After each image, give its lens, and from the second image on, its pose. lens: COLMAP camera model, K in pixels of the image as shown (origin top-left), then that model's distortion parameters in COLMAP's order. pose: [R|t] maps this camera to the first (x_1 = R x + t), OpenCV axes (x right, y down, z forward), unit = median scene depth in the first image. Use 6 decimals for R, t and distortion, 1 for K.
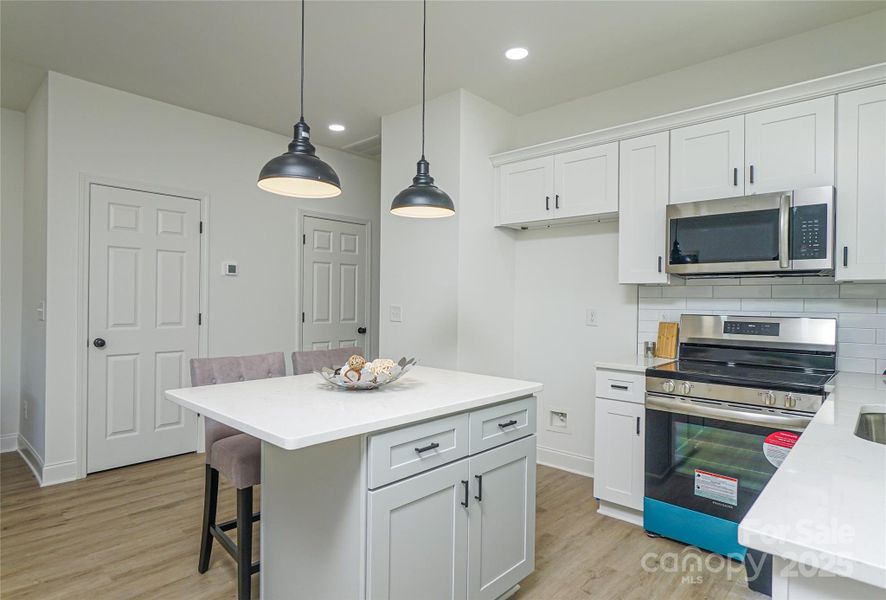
lens RADIAL K [[508.7, 0, 442.3], [0, 508.7, 300.3], [0, 0, 1]] dist [0.008510, 0.000827]
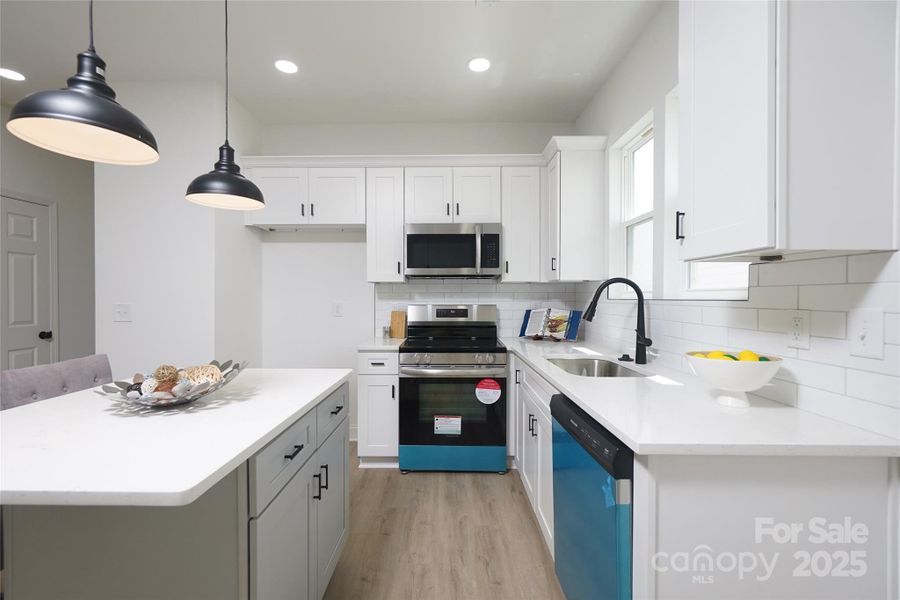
lens RADIAL K [[399.1, 0, 450.1], [0, 399.1, 299.2], [0, 0, 1]] dist [-0.000740, 0.000585]
pose [[0.741747, -0.016432, 0.670478, -0.185611], [0.009641, 0.999858, 0.013838, -0.001752], [-0.670610, -0.003800, 0.741800, 0.153745]]
